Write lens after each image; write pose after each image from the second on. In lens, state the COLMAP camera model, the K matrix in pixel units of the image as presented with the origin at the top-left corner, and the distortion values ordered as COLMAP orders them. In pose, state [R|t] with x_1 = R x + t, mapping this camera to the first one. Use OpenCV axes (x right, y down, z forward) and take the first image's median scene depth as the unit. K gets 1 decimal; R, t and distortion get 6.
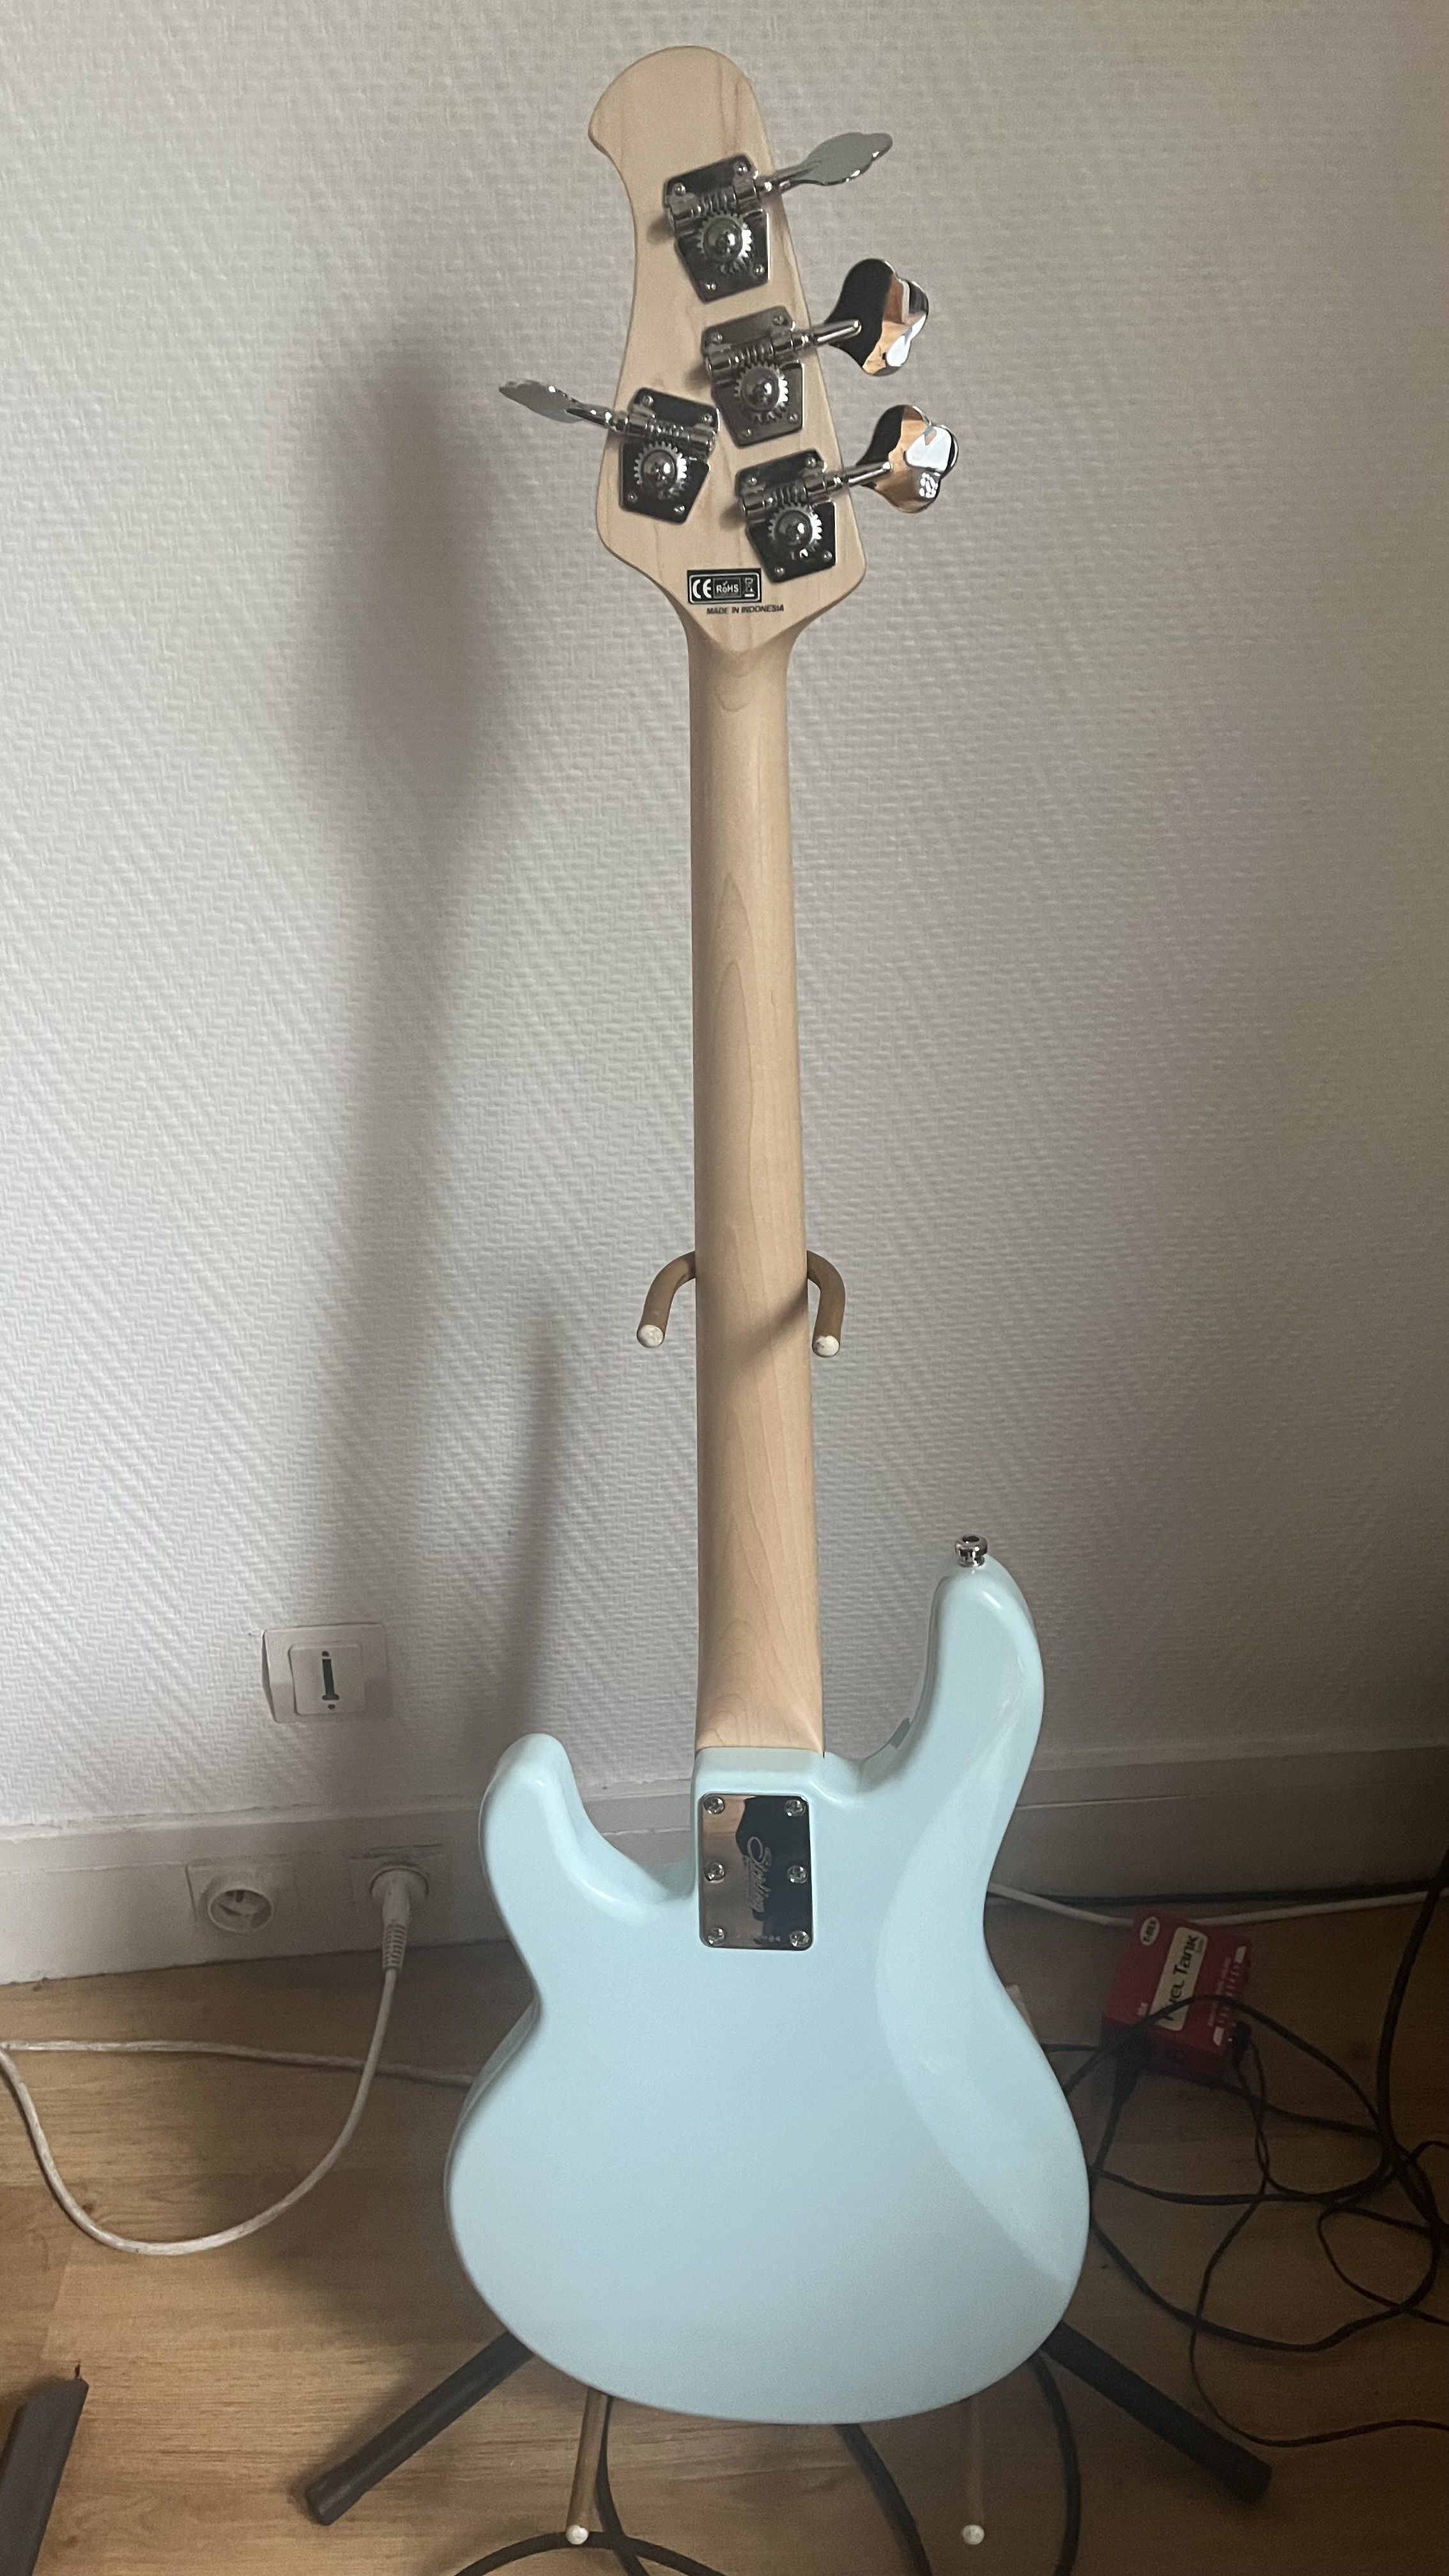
lens RADIAL K [[1951.9, 0, 720.8], [0, 1951.9, 1277.8], [0, 0, 1]] dist [0.059814, -0.075945]
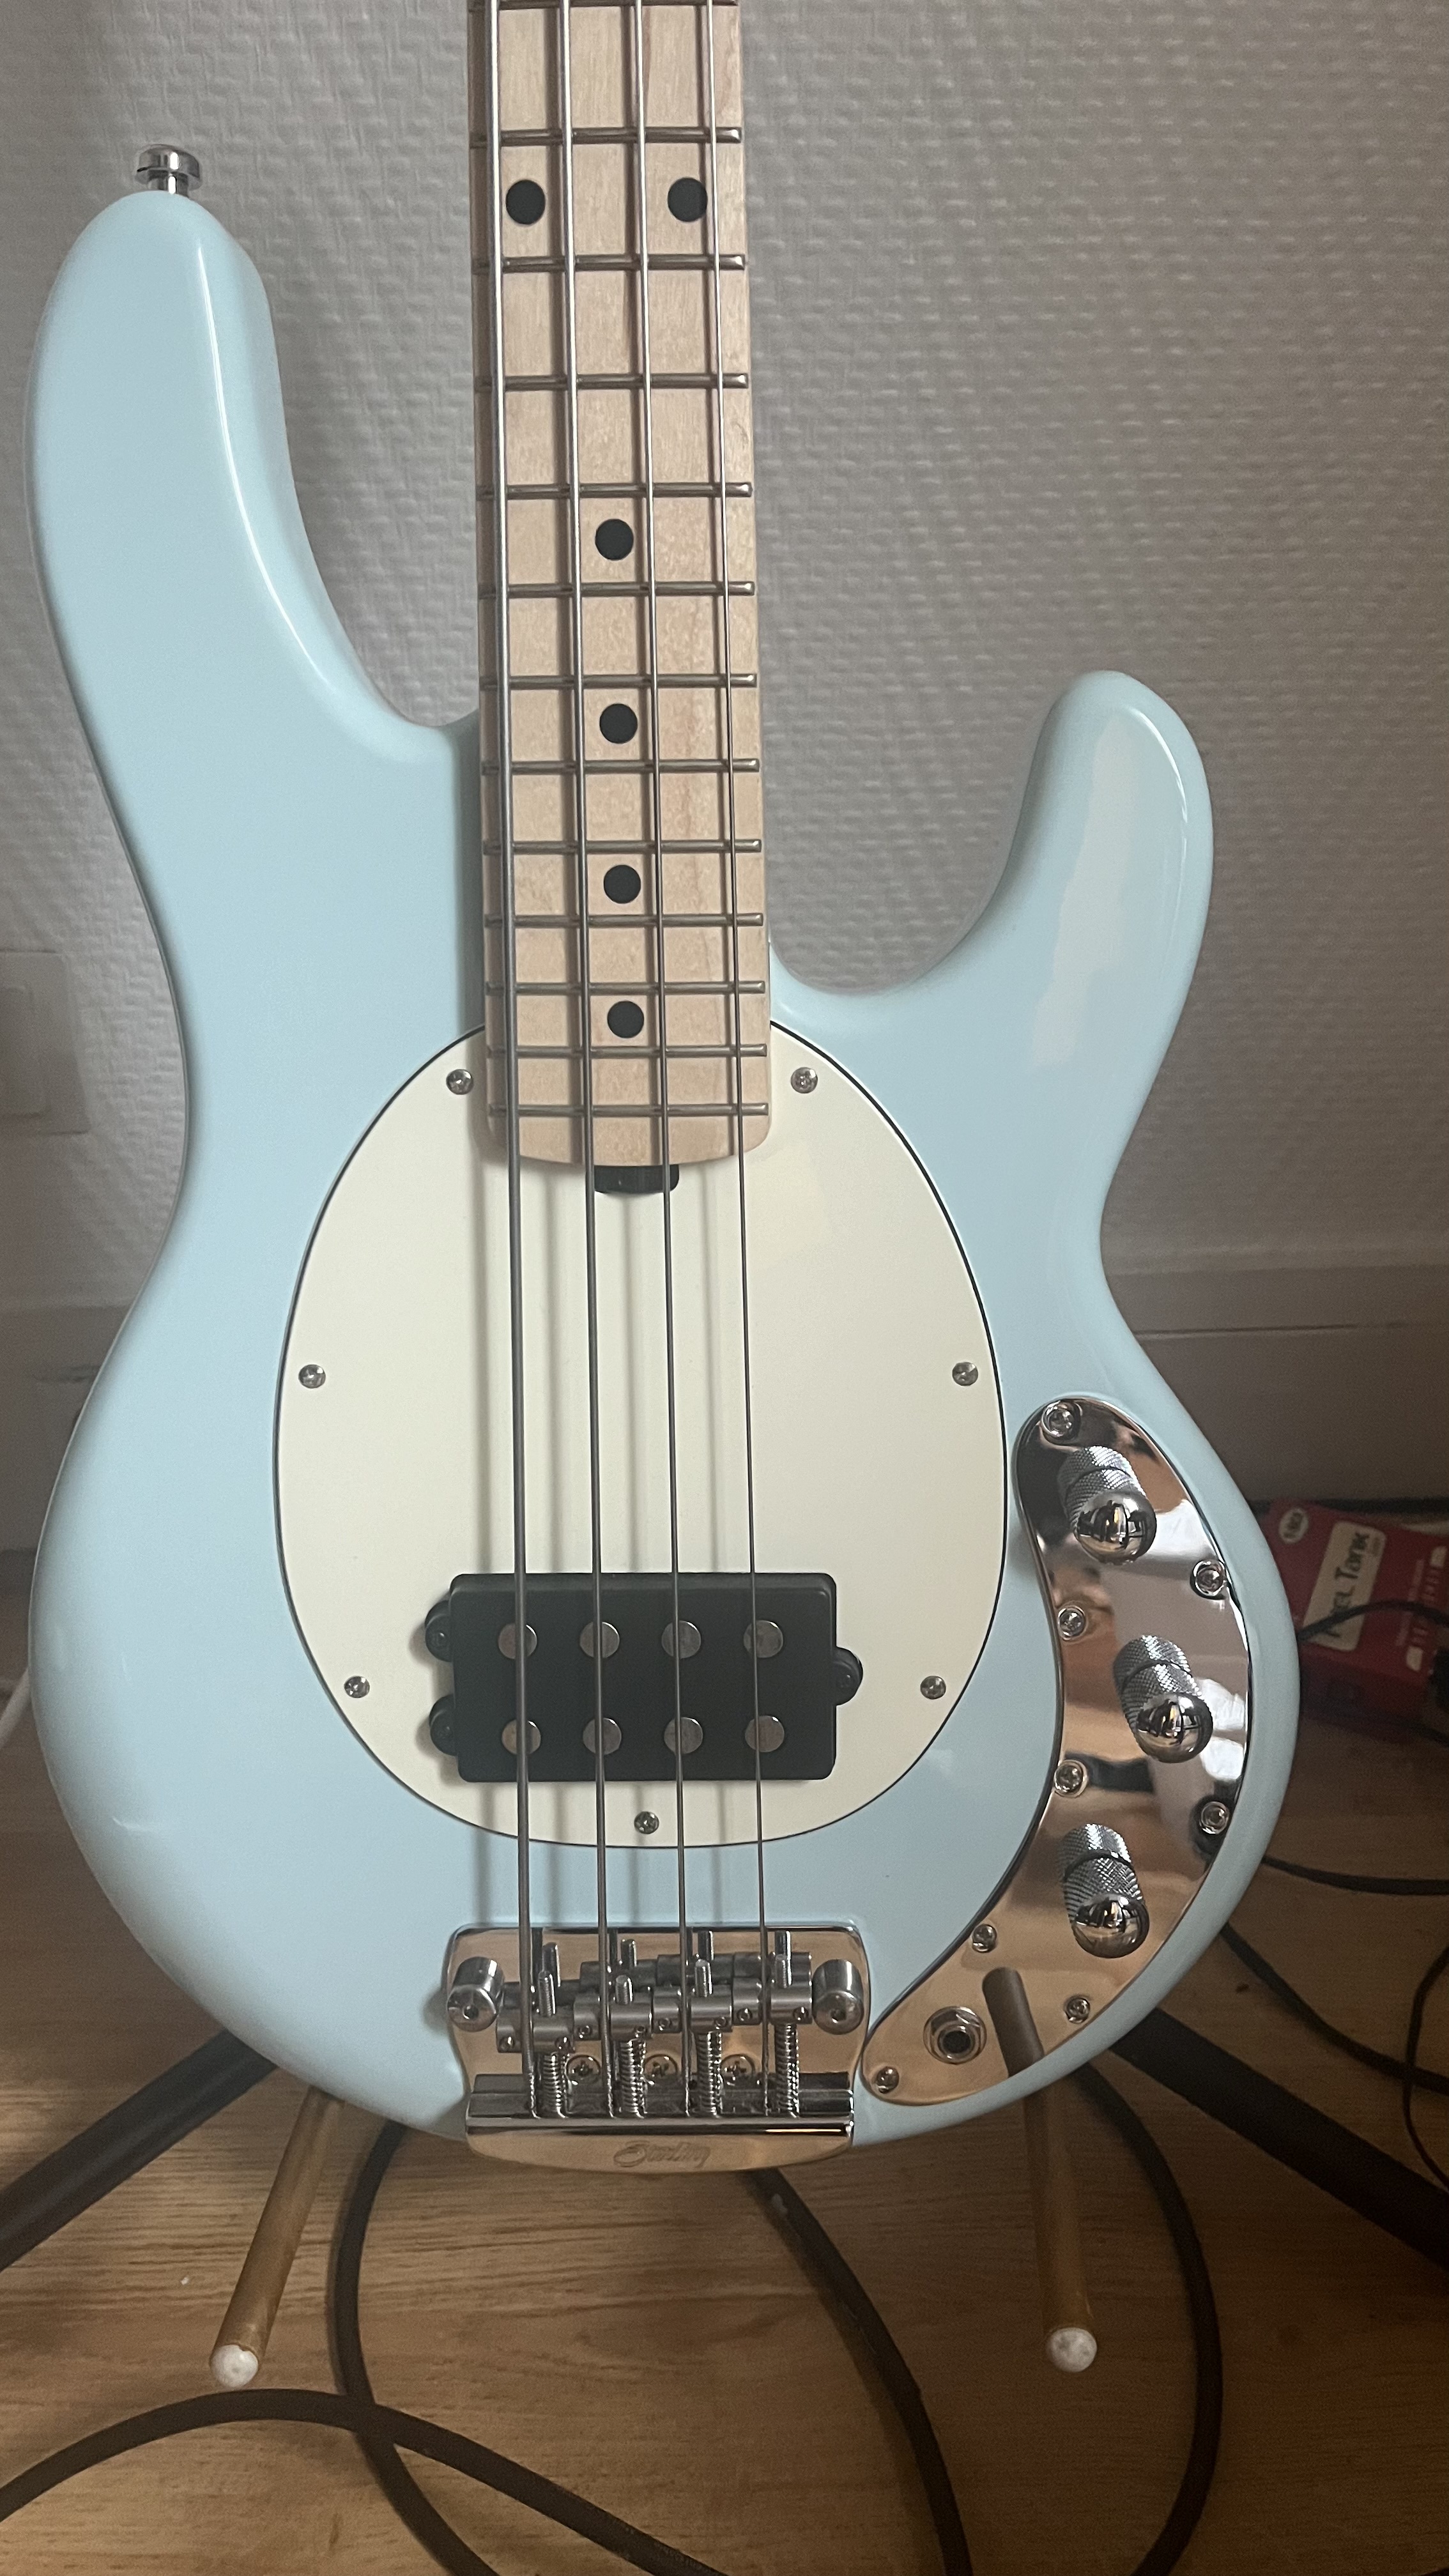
lens RADIAL K [[1951.9, 0, 738.0], [0, 1951.9, 1298.3], [0, 0, 1]] dist [0.059814, -0.075945]
pose [[0.999815, 0.018578, 0.004906, 0.045976], [-0.018649, 0.999715, 0.014929, 0.359396], [-0.004628, -0.015018, 0.999877, 0.516334]]
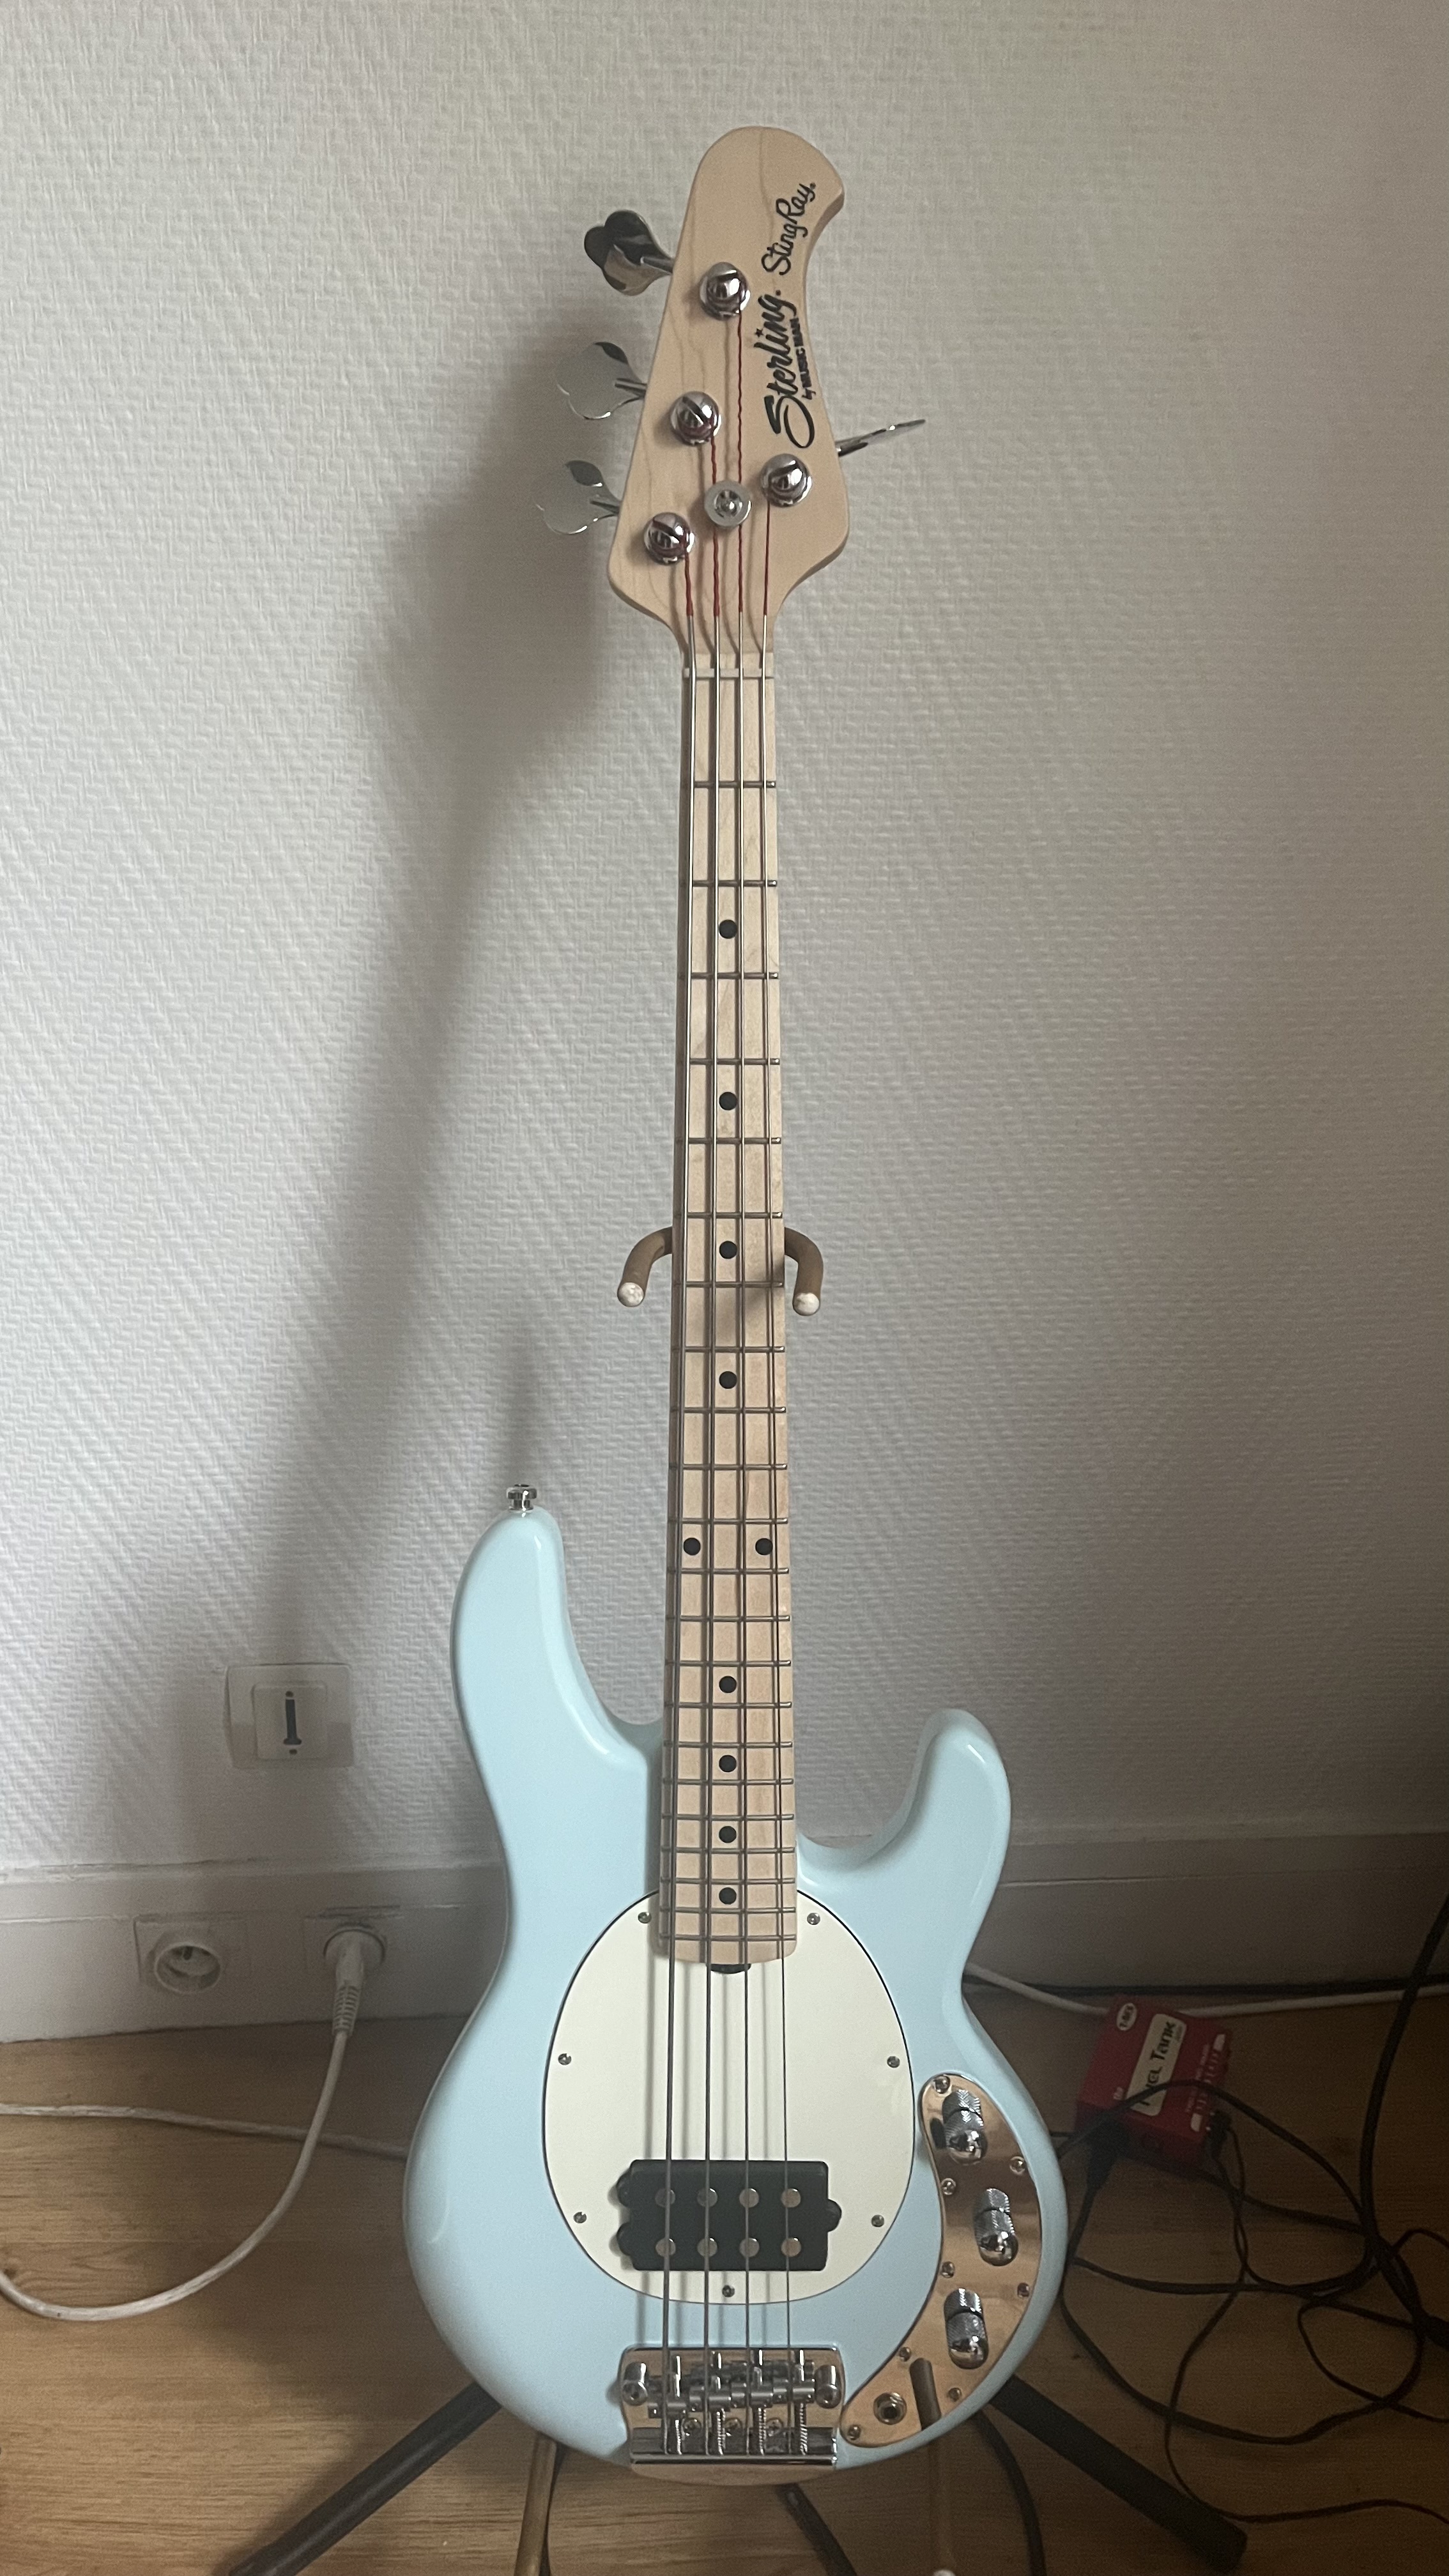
lens RADIAL K [[1951.9, 0, 738.8], [0, 1951.9, 1282.8], [0, 0, 1]] dist [0.059814, -0.075945]
pose [[0.999474, 0.029933, 0.012448, 0.005459], [-0.028626, 0.995114, -0.094492, 0.098581], [-0.015216, 0.094086, 0.995448, 0.003572]]
